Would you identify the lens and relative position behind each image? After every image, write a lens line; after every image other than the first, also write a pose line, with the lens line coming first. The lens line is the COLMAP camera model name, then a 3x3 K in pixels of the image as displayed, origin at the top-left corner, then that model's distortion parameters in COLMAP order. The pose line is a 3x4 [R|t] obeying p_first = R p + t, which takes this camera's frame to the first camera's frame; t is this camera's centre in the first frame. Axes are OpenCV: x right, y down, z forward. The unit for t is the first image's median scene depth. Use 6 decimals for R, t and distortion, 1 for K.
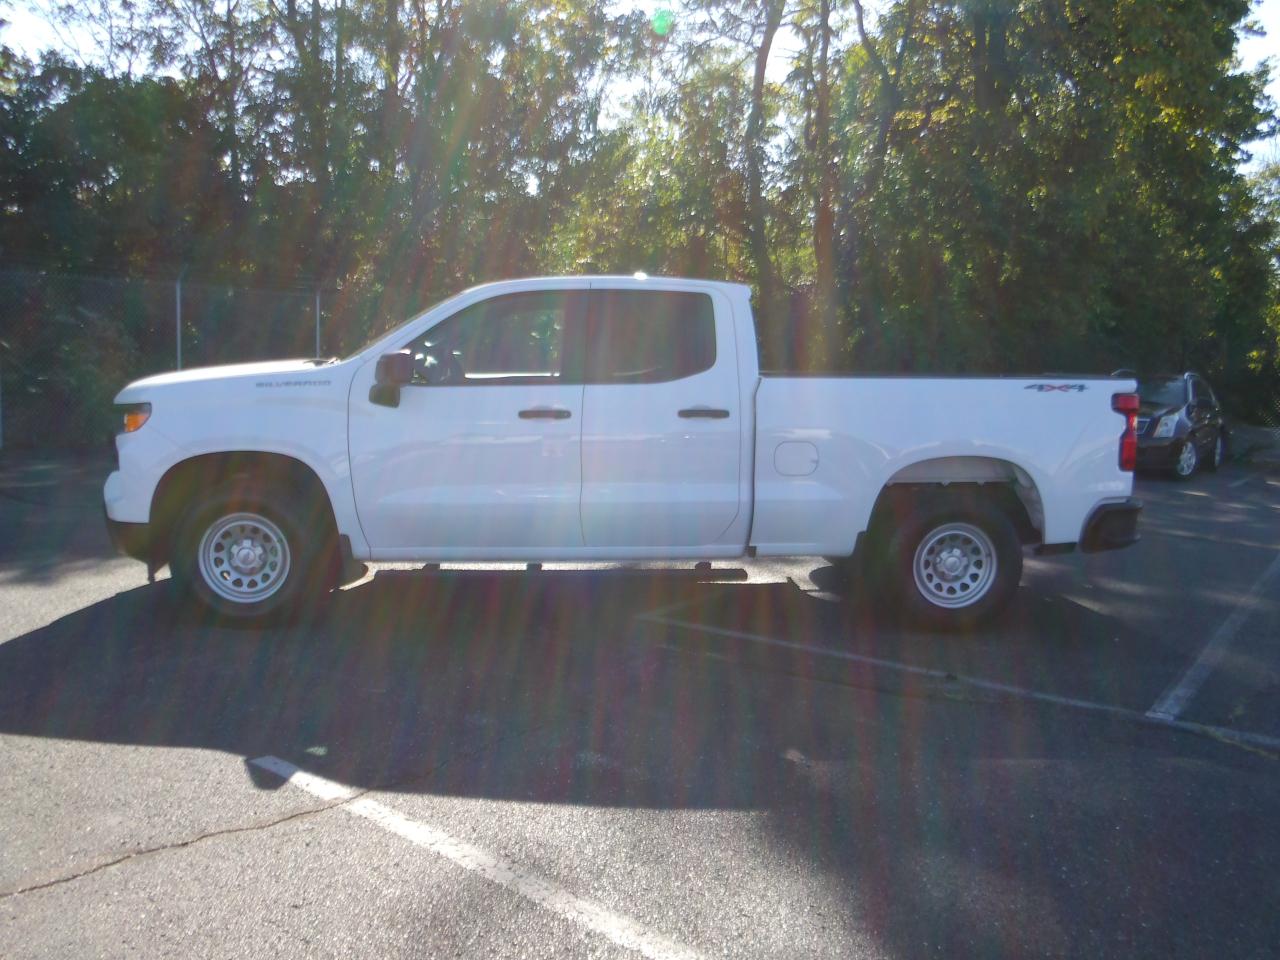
lens RADIAL K [[1044.0, 0, 651.5], [0, 1044.0, 444.8], [0, 0, 1]] dist [-0.095657, 0.103852]
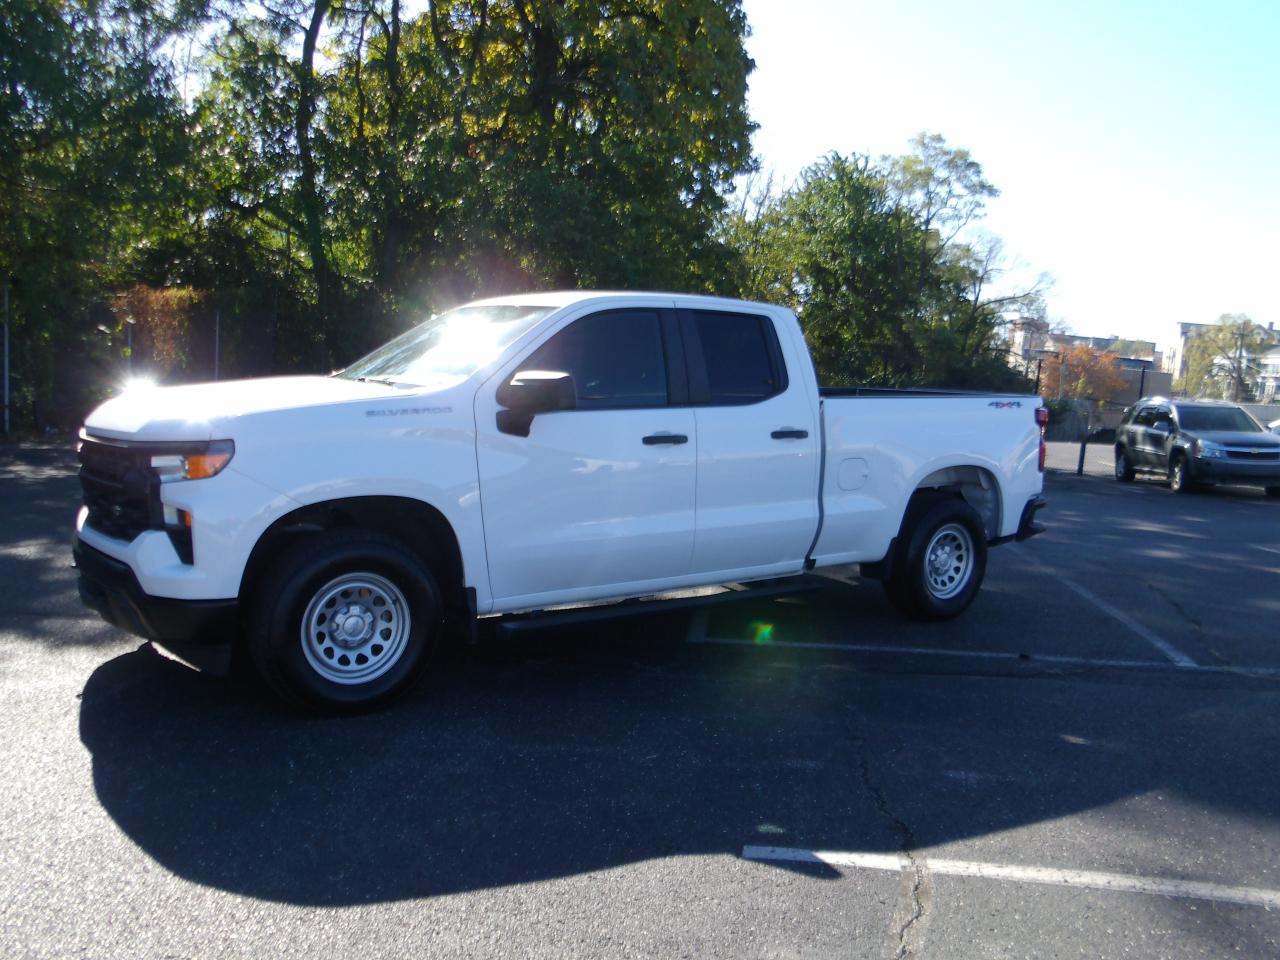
lens RADIAL K [[1044.0, 0, 648.1], [0, 1044.0, 430.6], [0, 0, 1]] dist [-0.095657, 0.103852]
pose [[0.865473, -0.023780, 0.500392, -0.583837], [0.028965, 0.999577, -0.002596, -0.035093], [-0.500118, 0.016741, 0.865795, 0.180552]]
